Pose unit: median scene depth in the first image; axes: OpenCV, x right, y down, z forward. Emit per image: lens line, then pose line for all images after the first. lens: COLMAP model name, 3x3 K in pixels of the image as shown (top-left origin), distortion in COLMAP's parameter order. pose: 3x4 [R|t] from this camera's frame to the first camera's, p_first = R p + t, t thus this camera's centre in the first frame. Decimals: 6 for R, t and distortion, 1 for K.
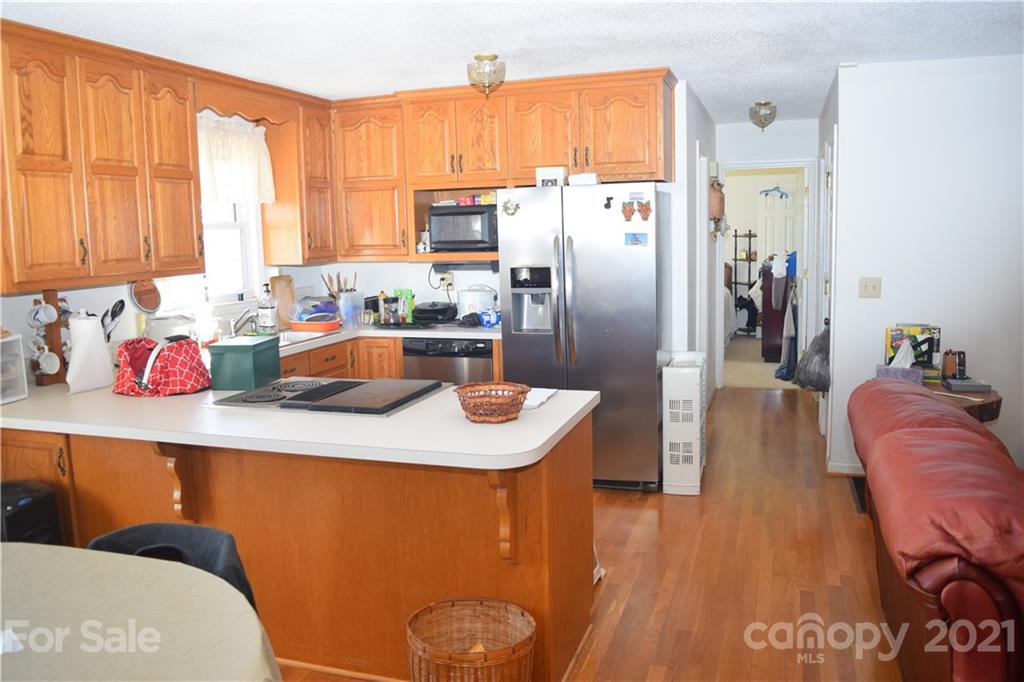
lens RADIAL K [[804.0, 0, 506.9], [0, 804.0, 337.9], [0, 0, 1]] dist [-0.096761, 0.023420]
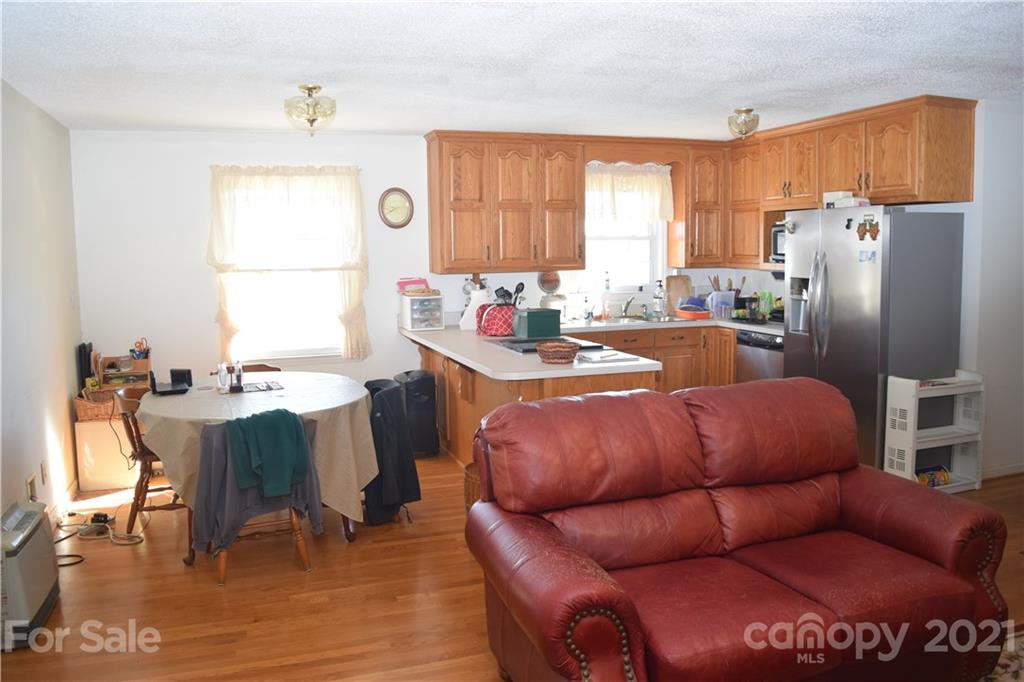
lens RADIAL K [[804.0, 0, 507.8], [0, 804.0, 338.1], [0, 0, 1]] dist [-0.096761, 0.023420]
pose [[0.612575, 0.106171, -0.783249, 0.750574], [-0.107921, 0.992892, 0.050184, -0.012233], [0.783010, 0.053787, 0.619679, -0.063954]]
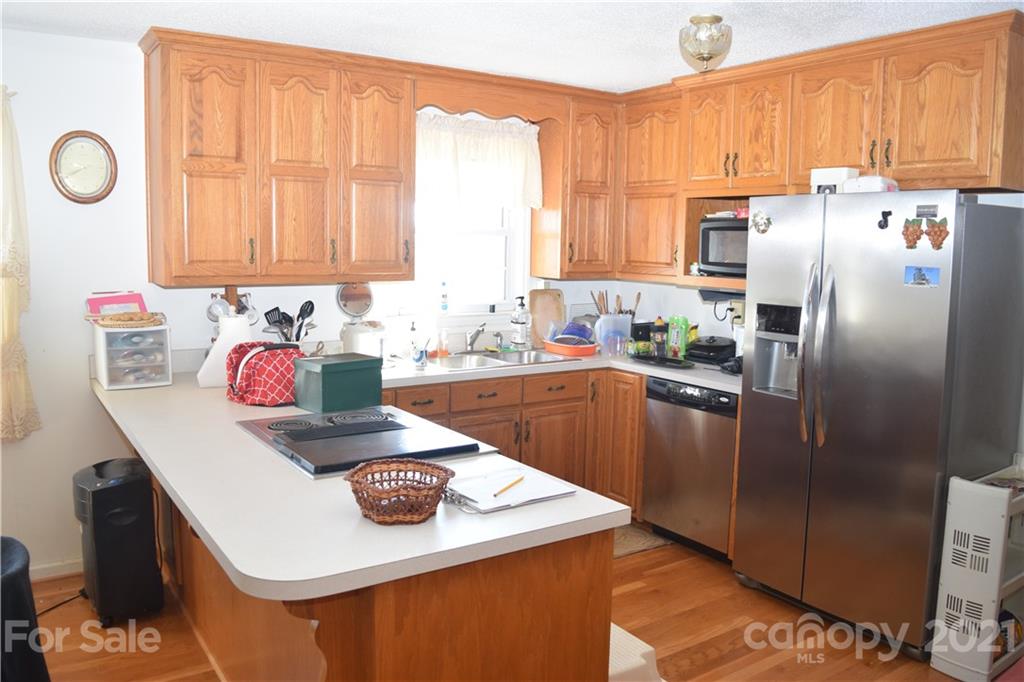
lens RADIAL K [[804.0, 0, 509.0], [0, 804.0, 338.2], [0, 0, 1]] dist [-0.096761, 0.023420]
pose [[0.796971, 0.111060, -0.593719, 0.288803], [-0.117875, 0.992649, 0.027456, -0.052945], [0.592404, 0.048103, 0.804204, 0.298948]]
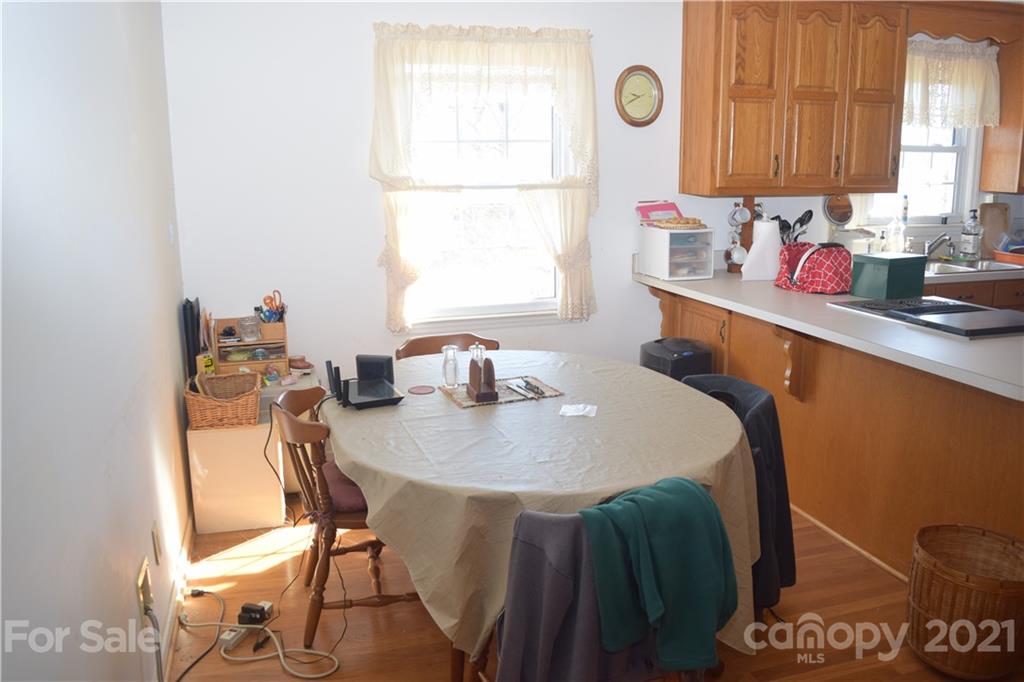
lens RADIAL K [[804.0, 0, 508.6], [0, 804.0, 336.9], [0, 0, 1]] dist [-0.096761, 0.023420]
pose [[0.578511, 0.189758, -0.793295, 0.186007], [-0.114554, 0.981825, 0.151316, 0.008190], [0.807590, 0.003337, 0.589734, -0.033546]]
